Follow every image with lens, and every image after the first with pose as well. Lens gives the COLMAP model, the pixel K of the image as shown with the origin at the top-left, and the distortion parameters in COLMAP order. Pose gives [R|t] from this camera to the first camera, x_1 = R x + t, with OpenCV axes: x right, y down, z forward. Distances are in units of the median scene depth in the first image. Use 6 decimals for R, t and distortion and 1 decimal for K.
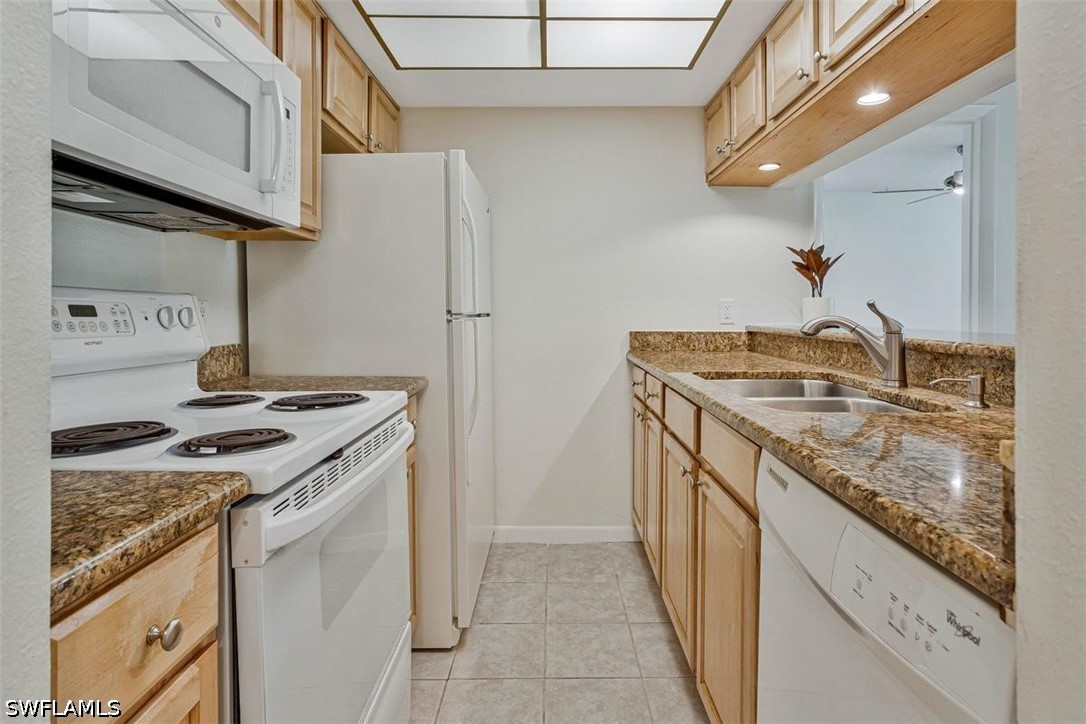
lens RADIAL K [[556.2, 0, 545.6], [0, 556.2, 297.0], [0, 0, 1]] dist [-0.002737, -0.012808]
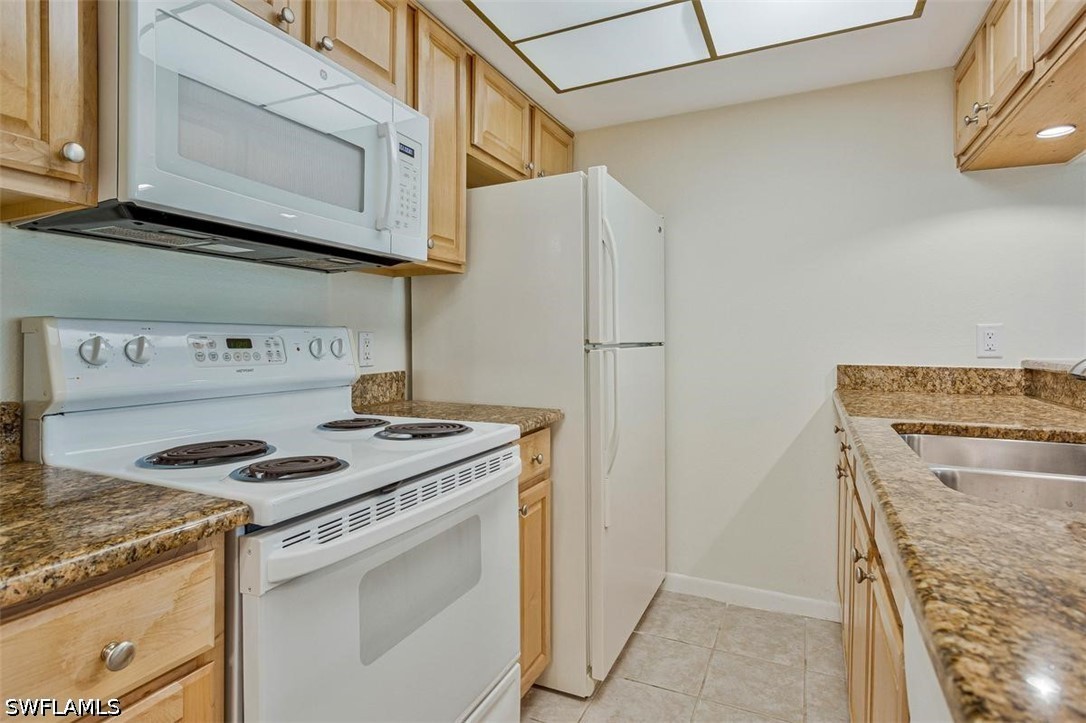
lens RADIAL K [[551.1, 0, 538.8], [0, 551.1, 338.1], [0, 0, 1]] dist [0.001497, -0.000597]
pose [[0.901086, -0.001218, -0.433638, 0.159671], [0.012984, 0.999623, 0.024173, -0.003651], [0.433445, -0.027412, 0.900763, 0.129005]]
